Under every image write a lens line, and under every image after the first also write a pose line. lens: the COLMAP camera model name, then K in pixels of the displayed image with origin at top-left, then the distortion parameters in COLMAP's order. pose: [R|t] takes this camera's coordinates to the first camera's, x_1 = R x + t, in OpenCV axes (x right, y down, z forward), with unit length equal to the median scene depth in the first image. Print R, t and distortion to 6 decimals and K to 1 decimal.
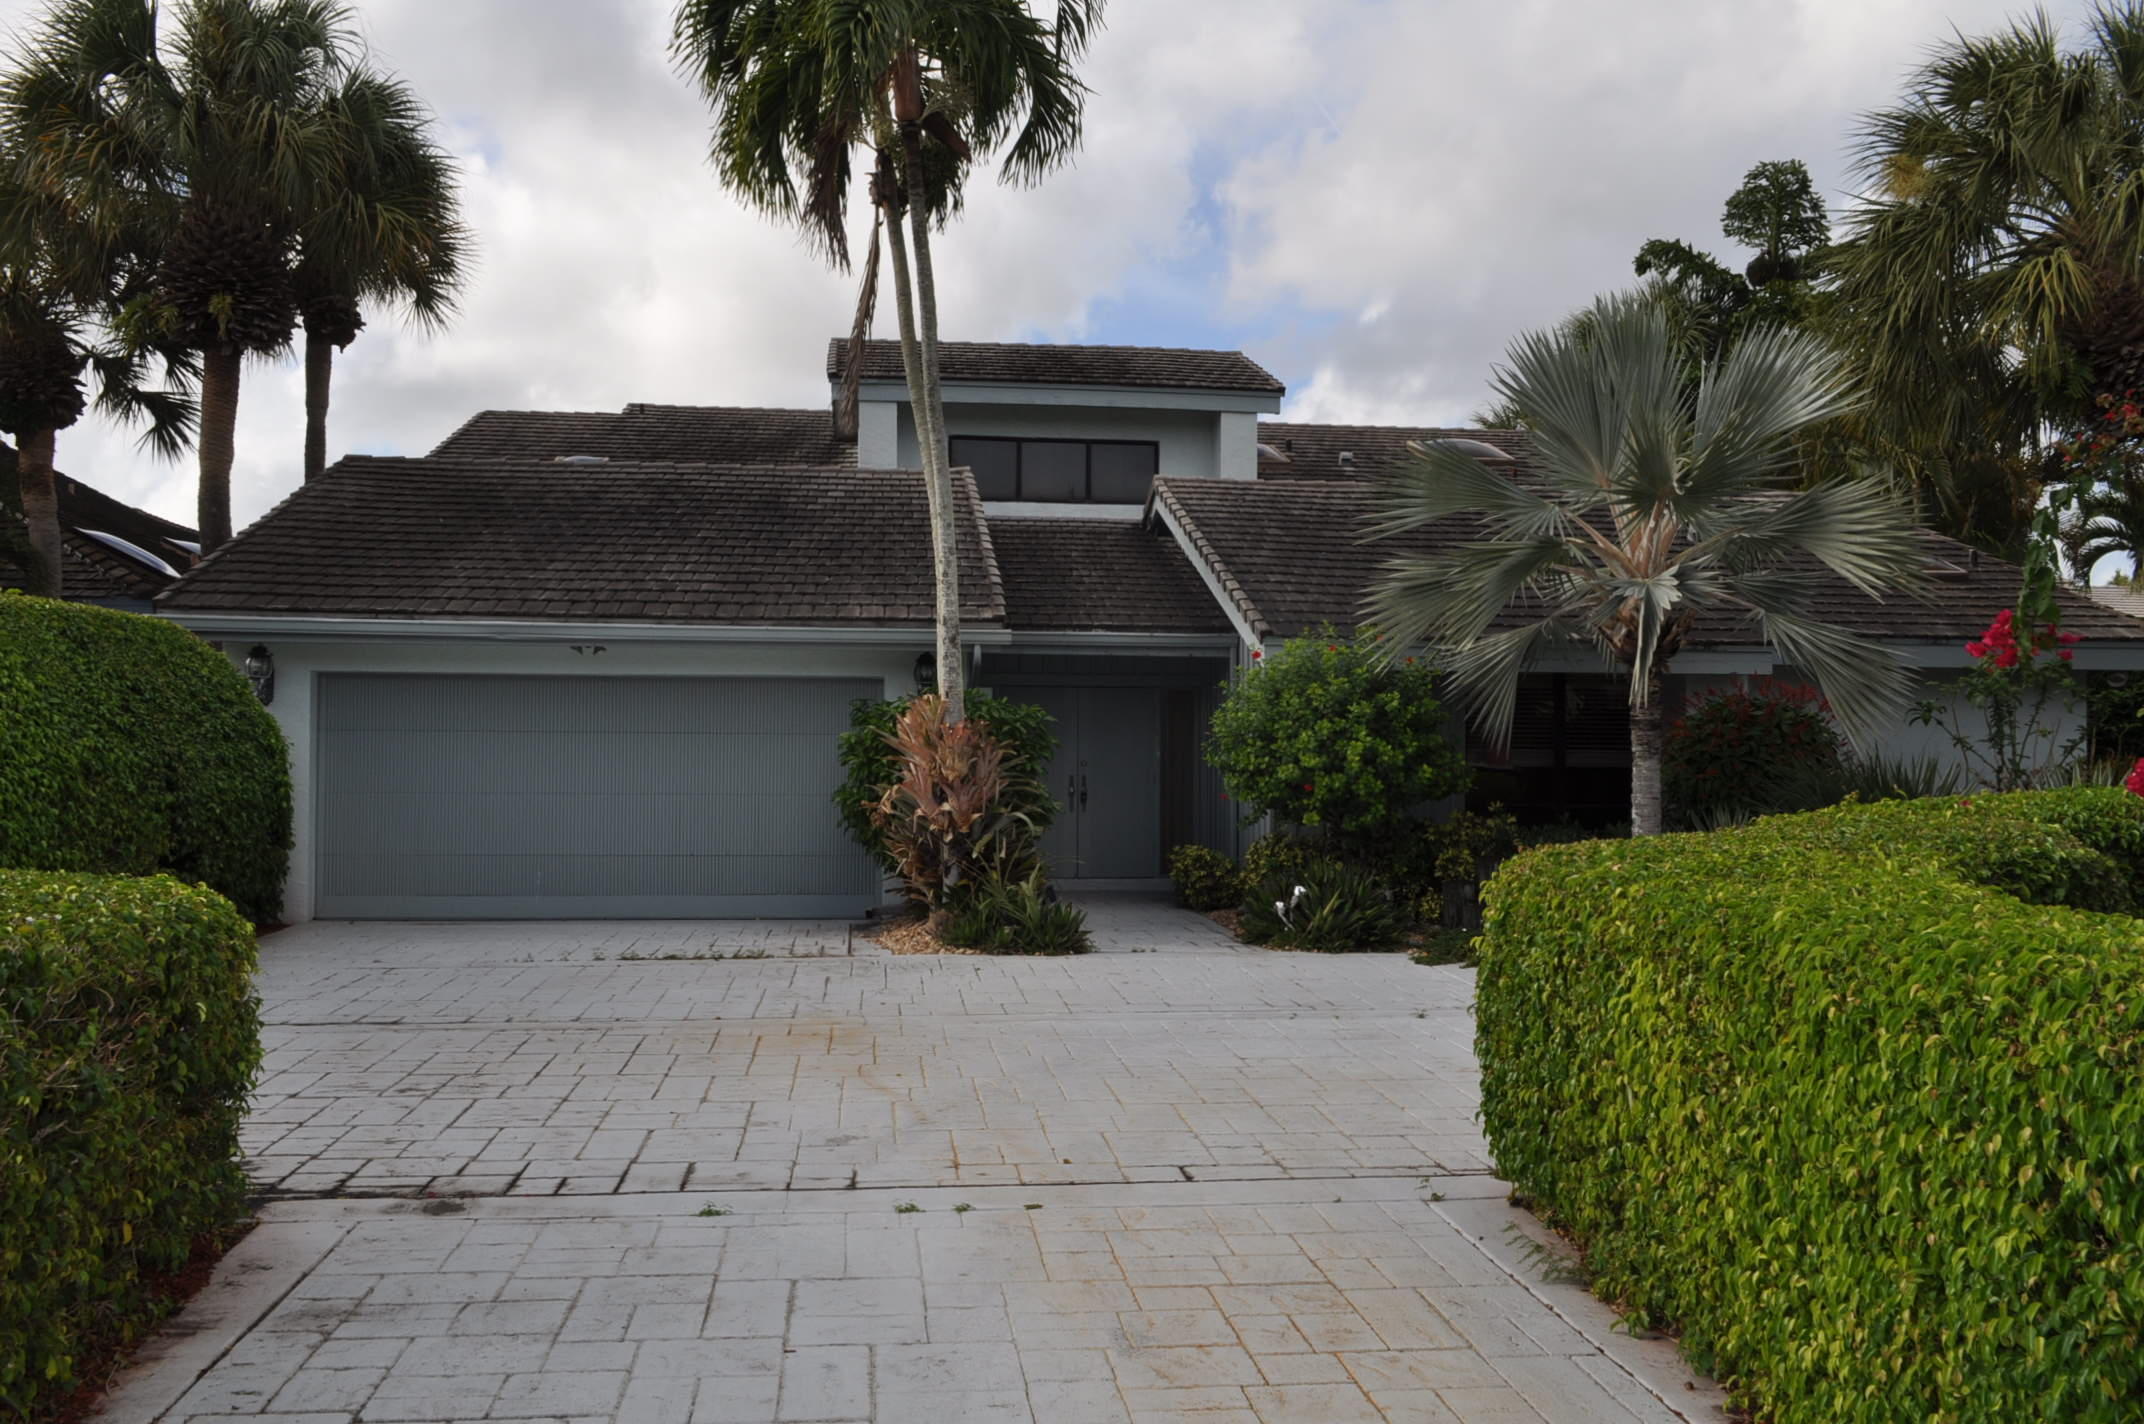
lens RADIAL K [[1829.6, 0, 1073.3], [0, 1829.6, 726.7], [0, 0, 1]] dist [-0.004331, -0.024298]
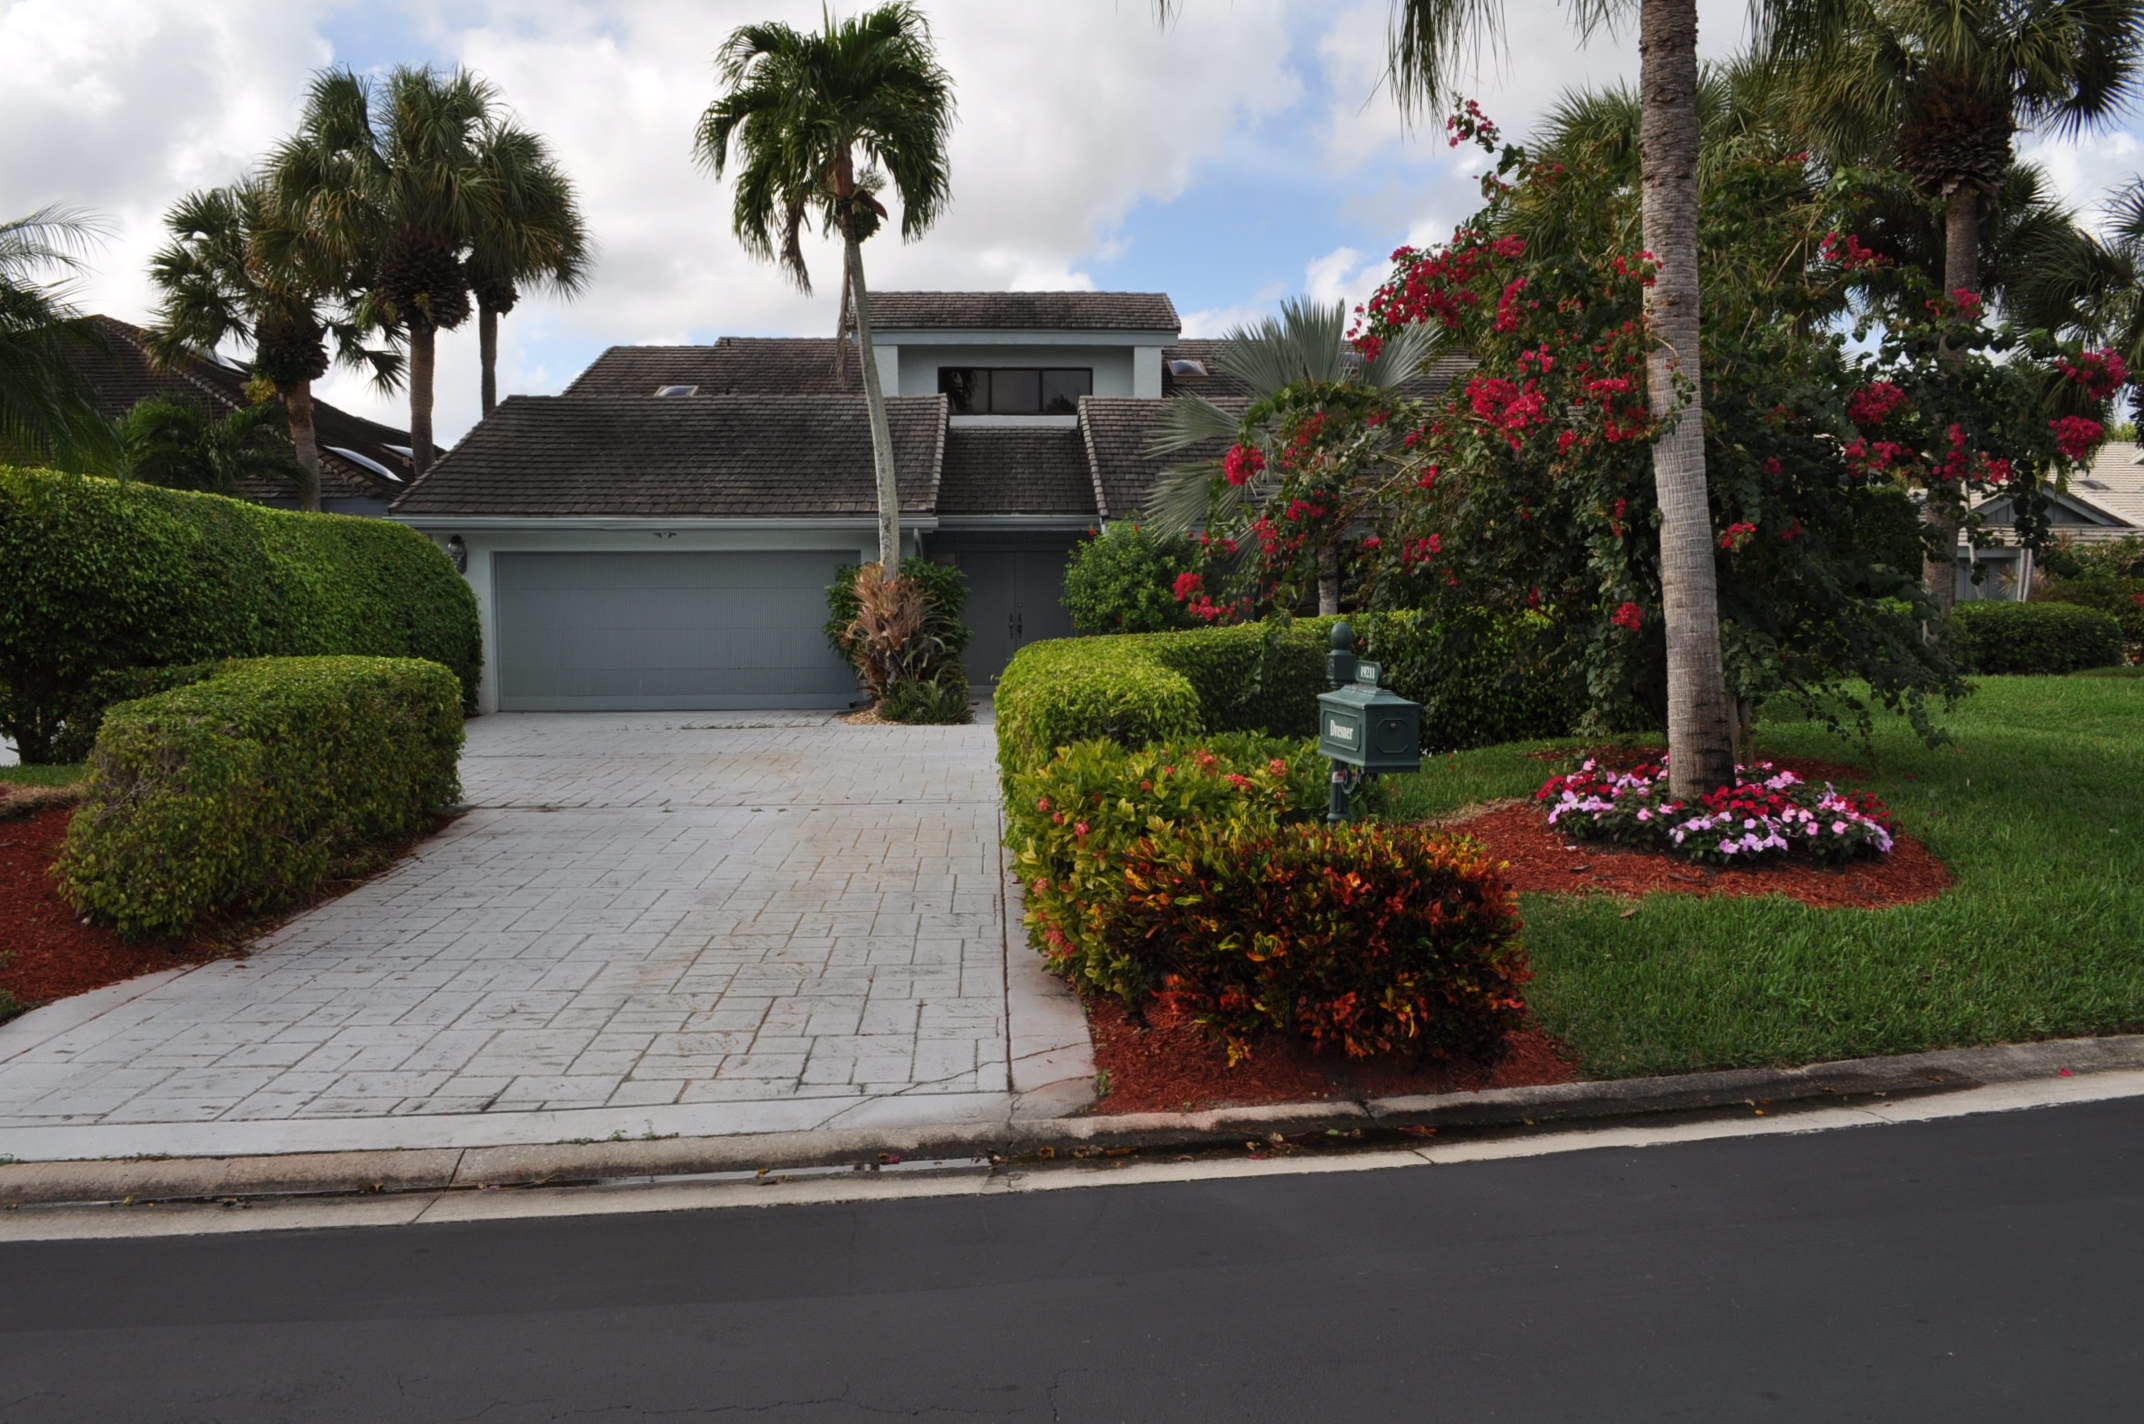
lens RADIAL K [[1654.1, 0, 1072.0], [0, 1654.1, 712.0], [0, 0, 1]] dist [-0.006278, -0.004604]
pose [[0.997810, -0.007919, -0.065664, 0.164738], [0.013400, 0.996421, 0.083459, -0.005148], [0.064768, -0.084156, 0.994345, -0.369188]]
